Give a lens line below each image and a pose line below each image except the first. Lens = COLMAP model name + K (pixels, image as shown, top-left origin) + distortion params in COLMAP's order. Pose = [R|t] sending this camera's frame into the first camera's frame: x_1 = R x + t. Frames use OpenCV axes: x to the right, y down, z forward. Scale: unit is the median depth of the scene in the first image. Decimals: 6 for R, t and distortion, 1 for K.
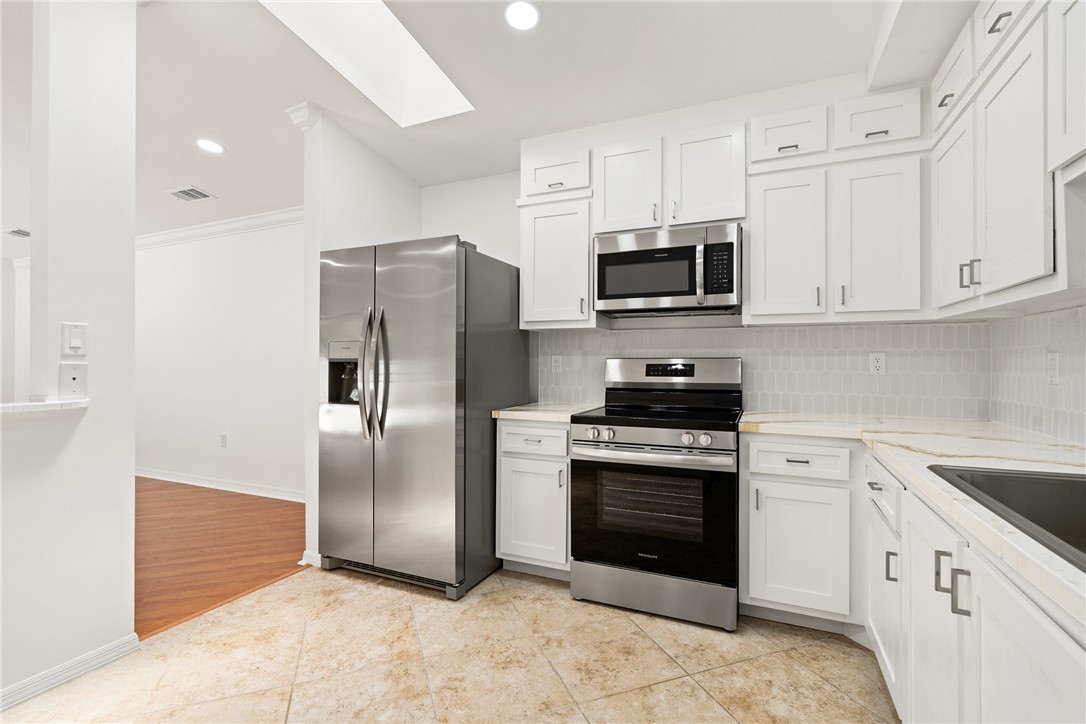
lens RADIAL K [[494.8, 0, 545.5], [0, 494.8, 359.5], [0, 0, 1]] dist [-0.003607, 0.000940]
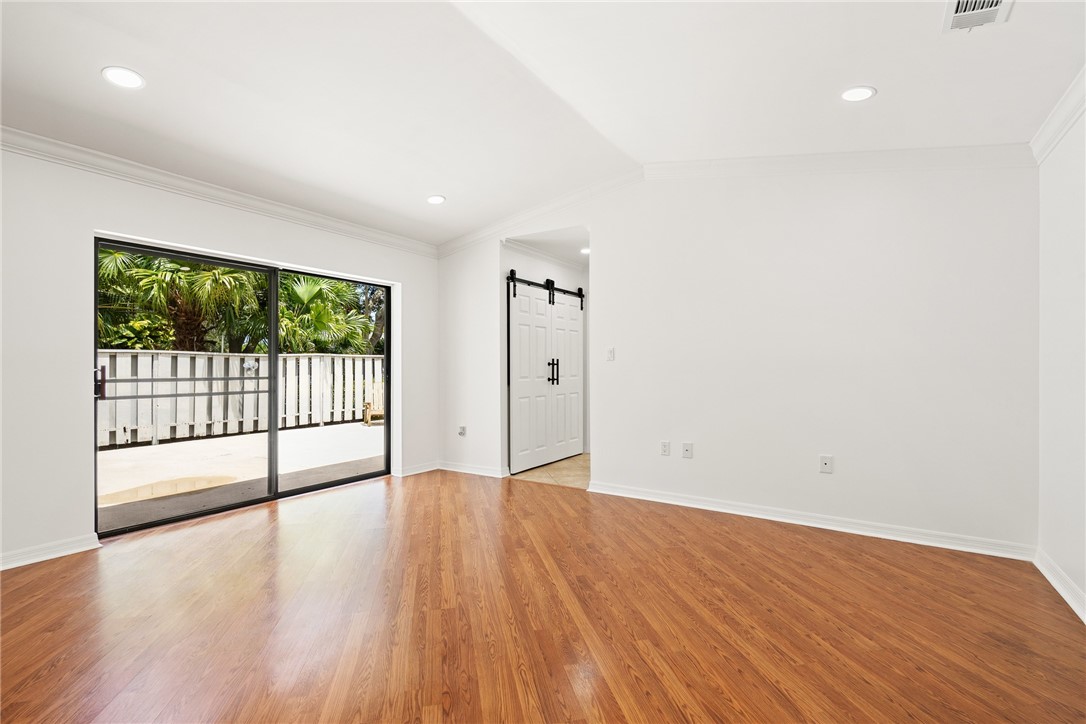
lens RADIAL K [[492.4, 0, 544.7], [0, 492.4, 363.7], [0, 0, 1]] dist [-0.004436, 0.000312]
pose [[-0.165388, -0.002428, -0.986226, -1.356137], [0.004855, 0.999983, -0.003276, 0.019278], [0.986217, -0.005329, -0.165374, 1.540025]]
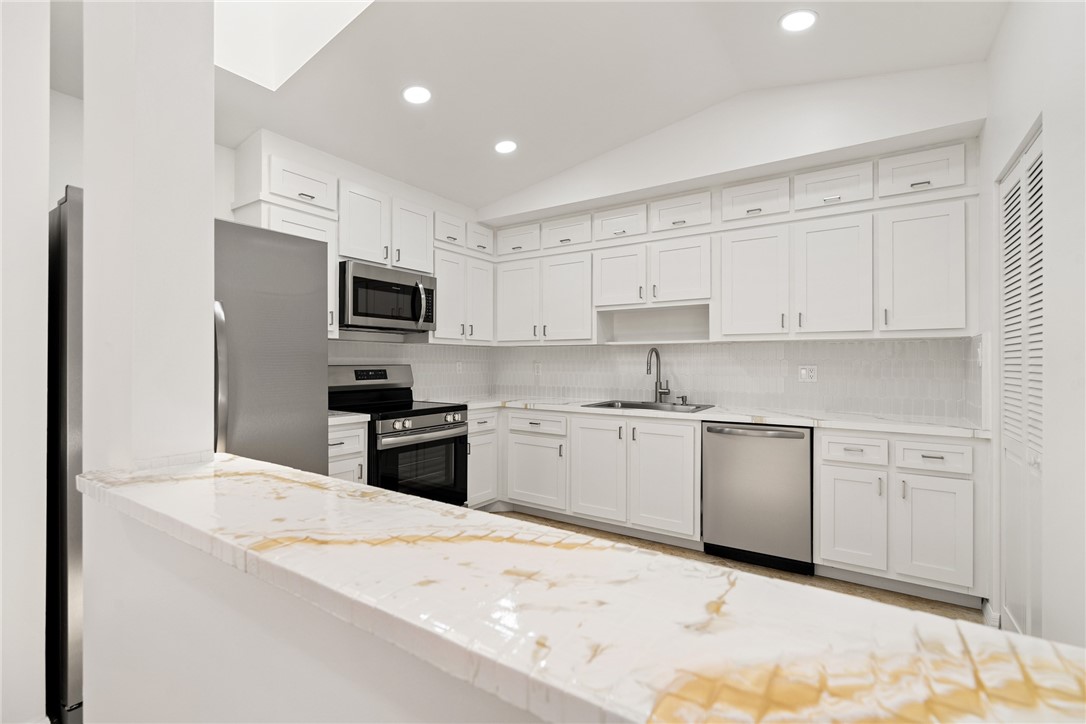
lens RADIAL K [[497.4, 0, 544.4], [0, 497.4, 361.3], [0, 0, 1]] dist [-0.000845, 0.000369]
pose [[0.166925, 0.000798, 0.985969, -1.045975], [-0.004890, 0.999988, 0.000019, -0.016717], [-0.985958, -0.004824, 0.166926, 0.392850]]
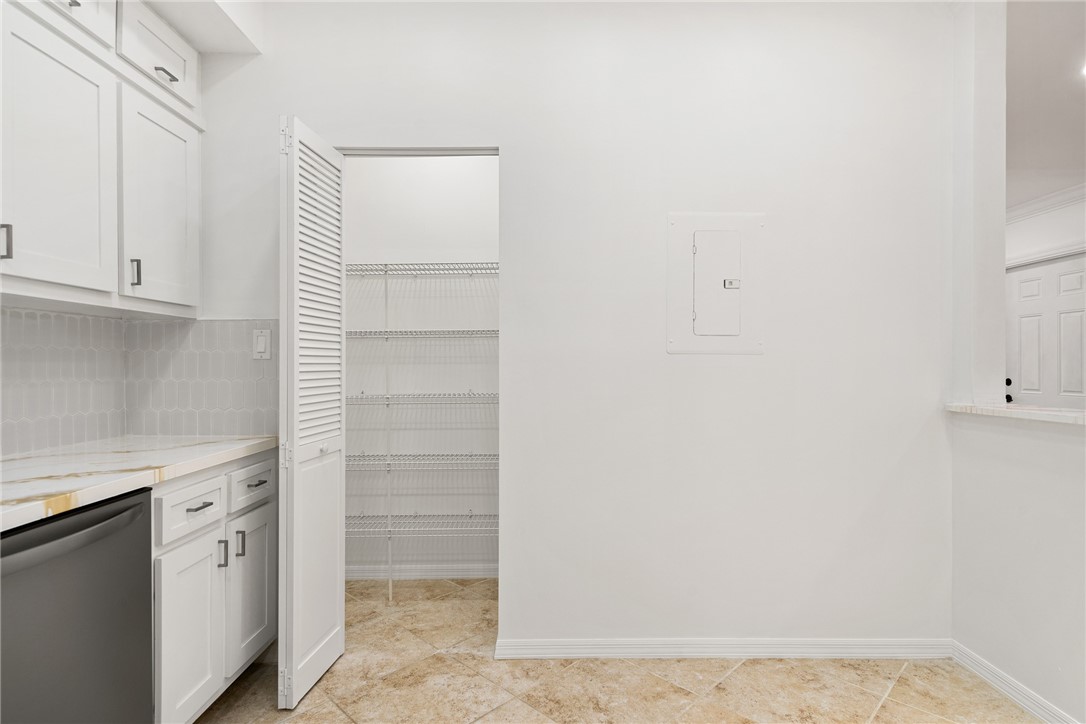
lens RADIAL K [[555.9, 0, 544.5], [0, 555.9, 364.9], [0, 0, 1]] dist [0.002791, 0.000378]
pose [[-0.911383, -0.000402, -0.411560, 0.013894], [0.000820, 0.999996, -0.002794, 0.001002], [0.411559, -0.002884, -0.911378, 0.698489]]
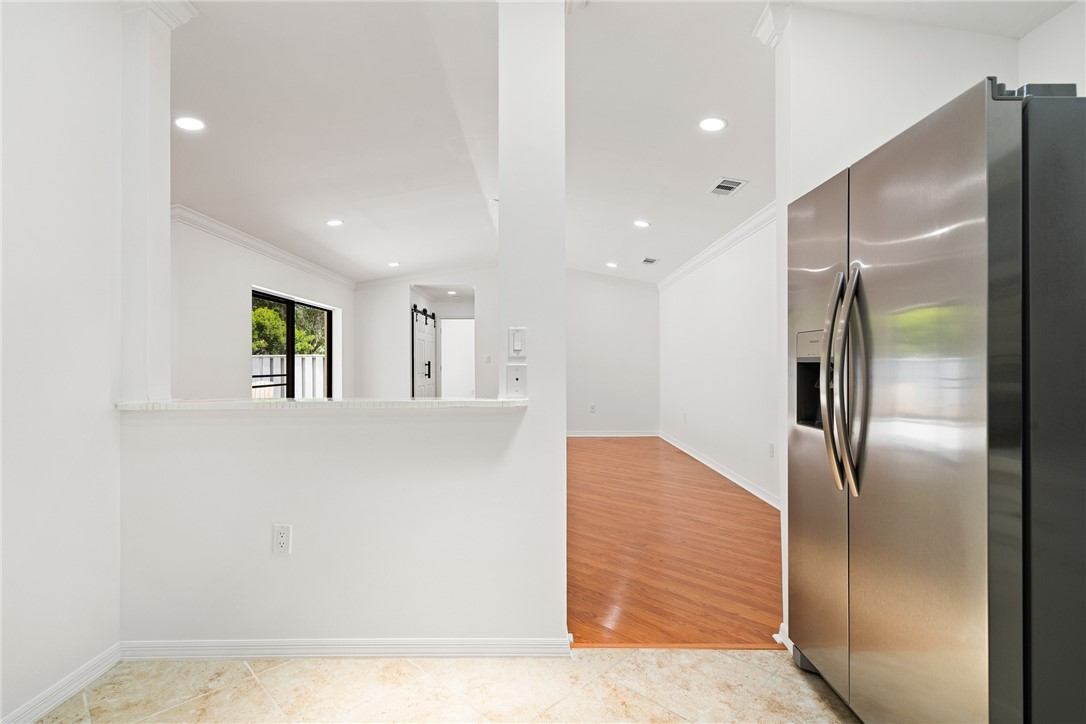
lens RADIAL K [[520.4, 0, 542.6], [0, 520.4, 359.7], [0, 0, 1]] dist [0.001263, 0.000409]
pose [[0.409300, -0.007251, -0.912371, 0.080343], [0.007557, 0.999961, -0.004557, 0.001391], [0.912369, -0.005030, 0.409339, 0.424703]]
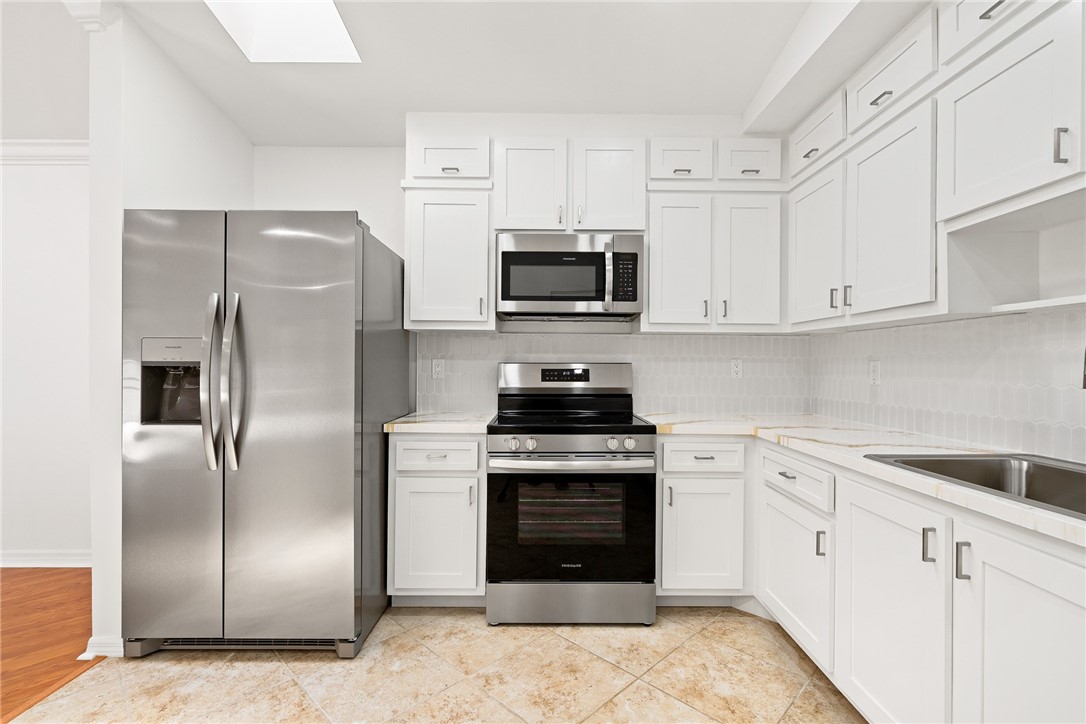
lens RADIAL K [[492.8, 0, 545.7], [0, 492.8, 366.6], [0, 0, 1]] dist [-0.002316, 0.000815]
pose [[0.909827, 0.001774, 0.414984, -0.222065], [-0.005033, 0.999964, 0.006759, -0.002548], [-0.414958, -0.008238, 0.909804, 0.125293]]
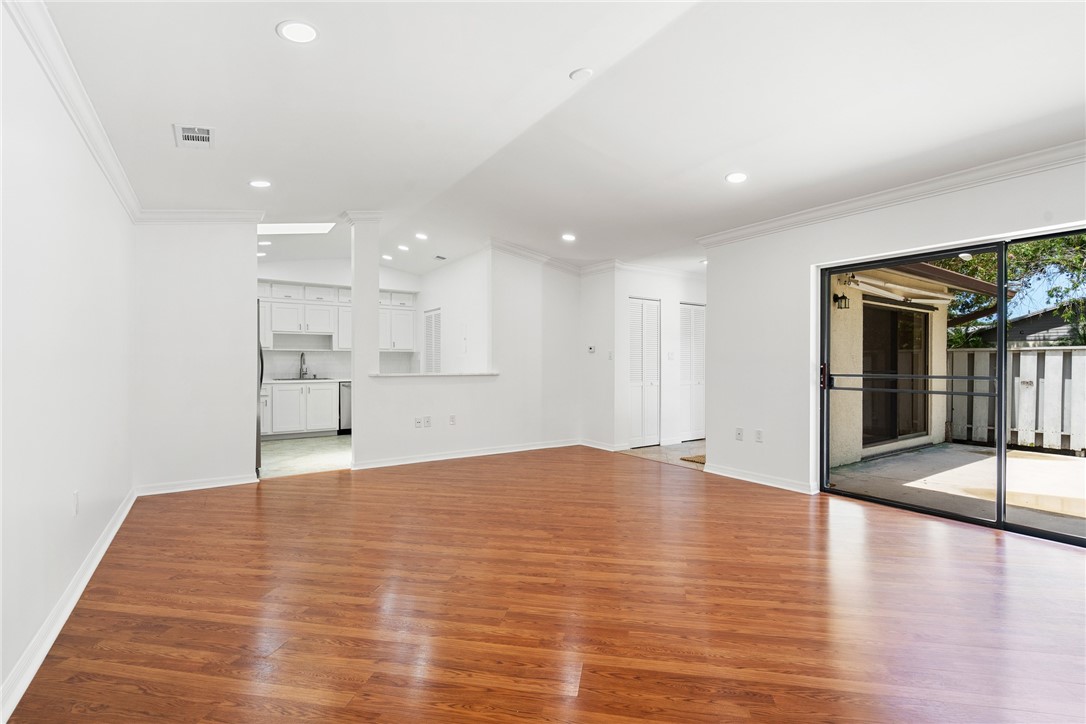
lens RADIAL K [[489.5, 0, 544.1], [0, 489.5, 365.1], [0, 0, 1]] dist [-0.005038, 0.000335]
pose [[-0.847262, -0.000498, 0.531175, -2.514843], [-0.000942, 0.999999, -0.000565, 0.022424], [-0.531174, -0.000979, -0.847262, 2.165735]]
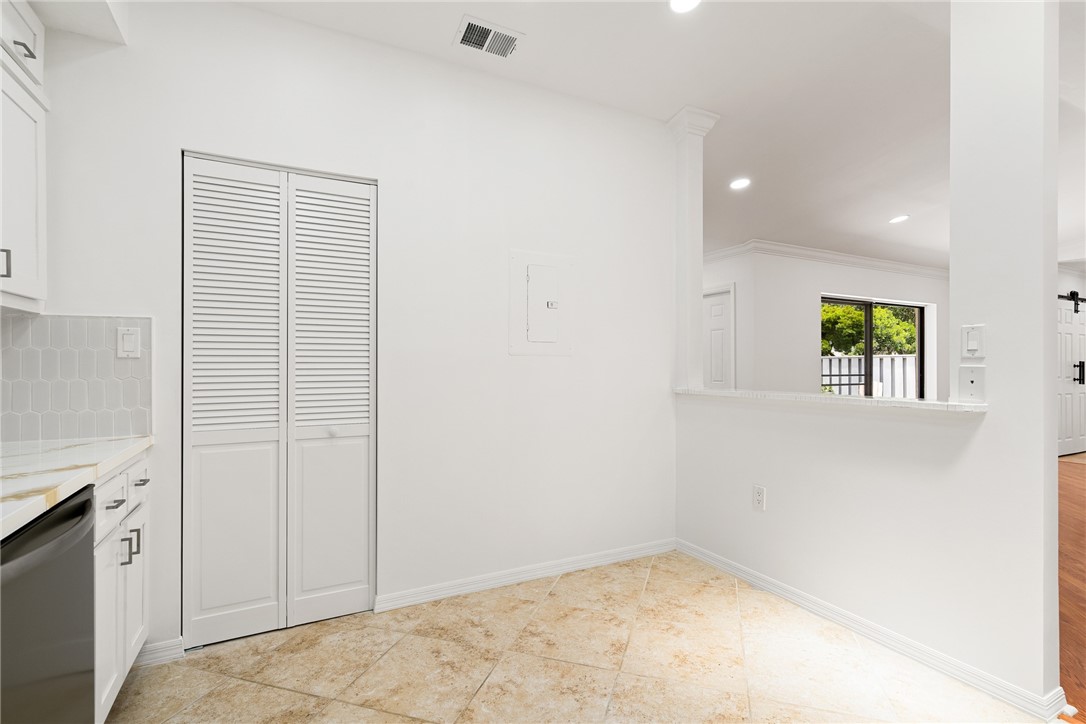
lens RADIAL K [[517.9, 0, 544.4], [0, 517.9, 363.7], [0, 0, 1]] dist [0.001463, 0.000308]
pose [[-0.627530, -0.000747, -0.778592, 0.279341], [0.002799, 0.999991, -0.003215, 0.002668], [0.778587, -0.004197, -0.627522, 0.716502]]
